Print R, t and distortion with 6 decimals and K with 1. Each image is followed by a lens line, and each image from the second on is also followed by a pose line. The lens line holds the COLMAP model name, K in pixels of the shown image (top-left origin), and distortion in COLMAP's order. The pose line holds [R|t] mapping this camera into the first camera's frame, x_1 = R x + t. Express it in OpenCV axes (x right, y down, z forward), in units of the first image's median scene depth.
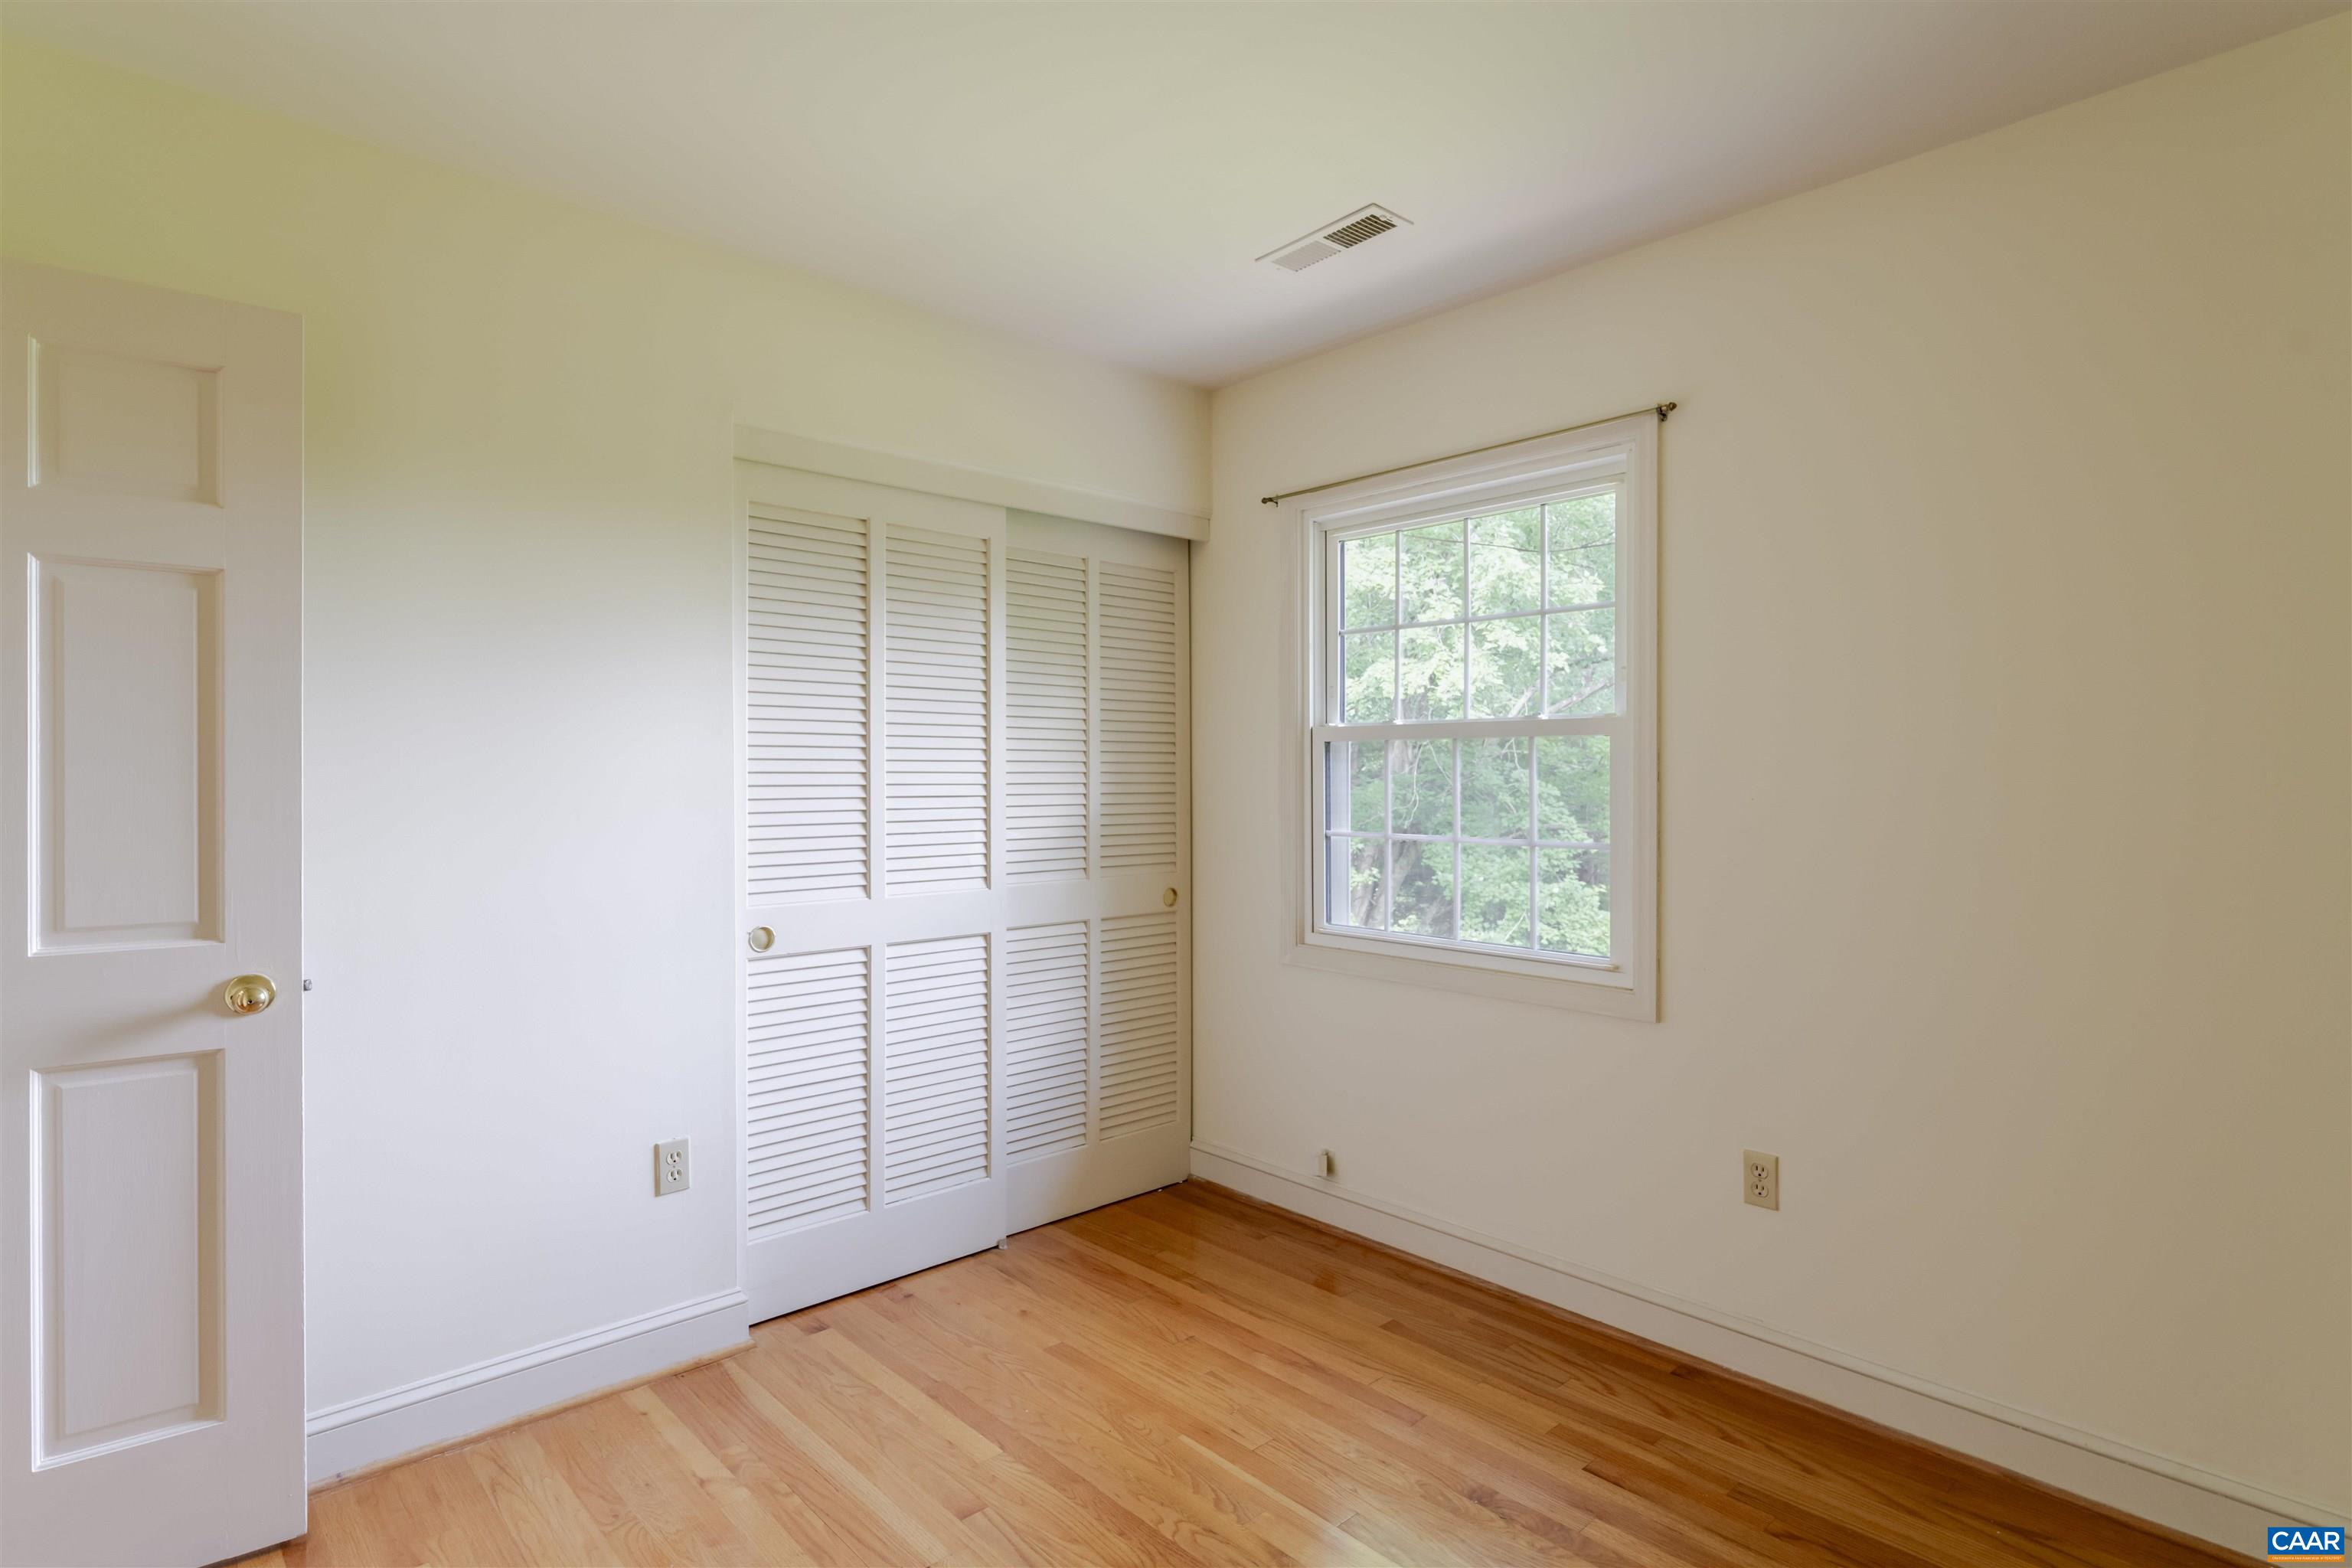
lens RADIAL K [[1199.0, 0, 1172.8], [0, 1199.0, 789.3], [0, 0, 1]] dist [-0.001013, -0.000935]
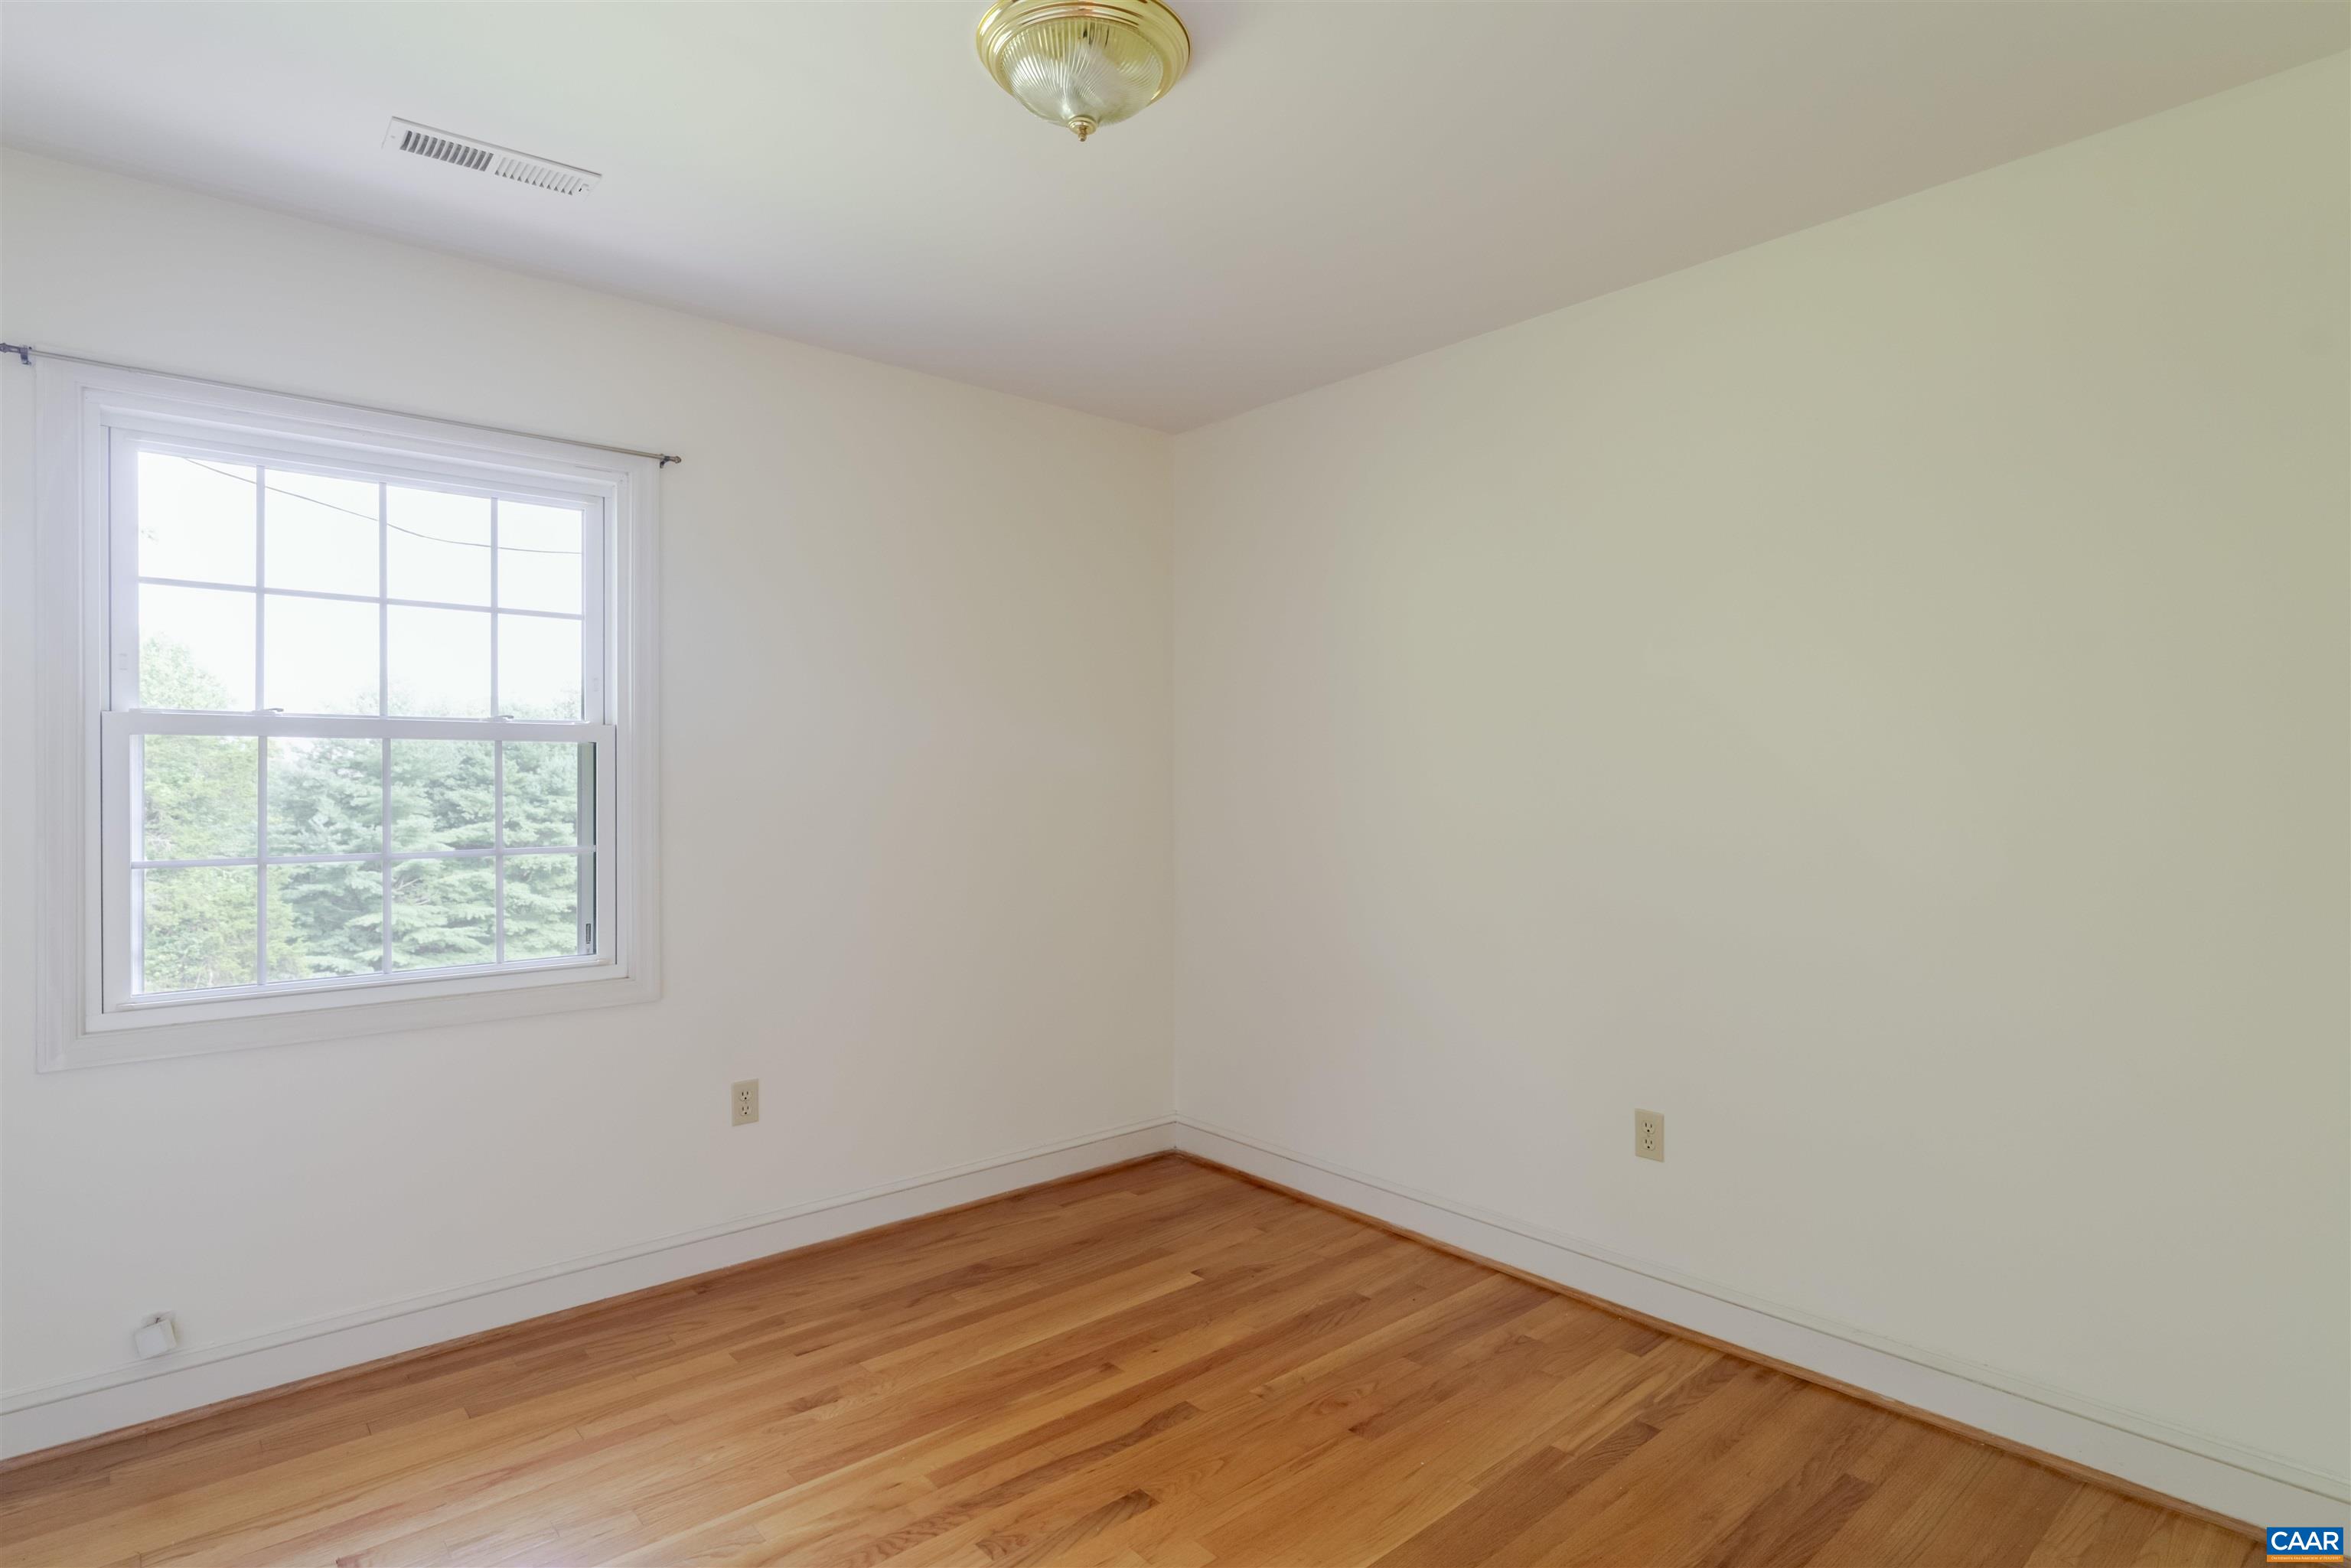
lens RADIAL K [[1198.5, 0, 1179.8], [0, 1198.5, 772.7], [0, 0, 1]] dist [-0.001013, -0.000935]
pose [[0.021408, 0.002898, 0.999767, -0.697627], [0.013426, 0.999905, -0.003186, -0.007716], [-0.999681, 0.013491, 0.021367, 0.475549]]
